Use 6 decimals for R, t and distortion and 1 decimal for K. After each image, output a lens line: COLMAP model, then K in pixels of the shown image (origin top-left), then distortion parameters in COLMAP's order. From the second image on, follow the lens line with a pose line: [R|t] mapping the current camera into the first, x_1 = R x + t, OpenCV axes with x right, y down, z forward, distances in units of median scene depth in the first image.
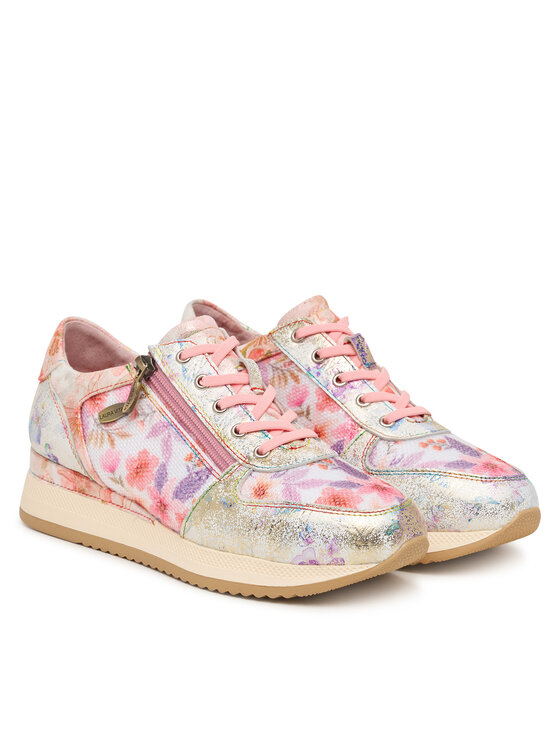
lens RADIAL K [[2065.2, 0, 280.0], [0, 2065.2, 373.0], [0, 0, 1]] dist [-0.021946, -0.072765]
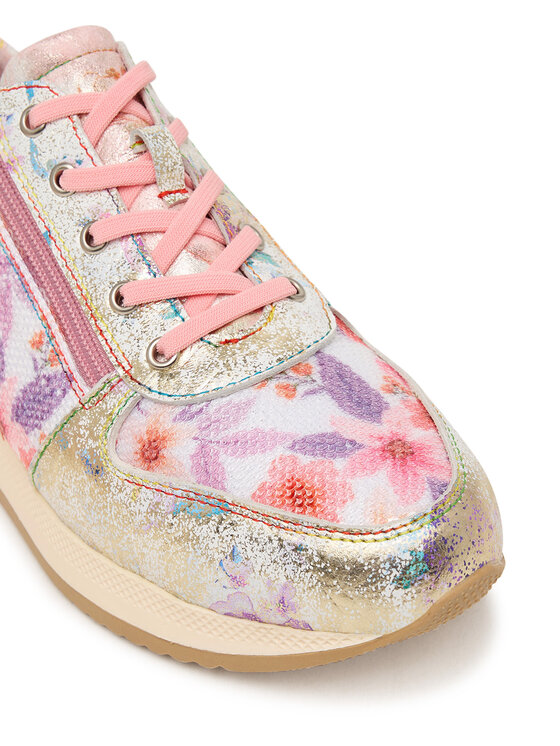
lens RADIAL K [[1782.7, 0, 280.0], [0, 1782.7, 373.0], [0, 0, 1]] dist [-0.202464, -0.450521]
pose [[0.983539, 0.017796, -0.179817, 0.091380], [0.047838, 0.933985, 0.354095, -0.101477], [0.174247, -0.356868, 0.917760, 0.616665]]
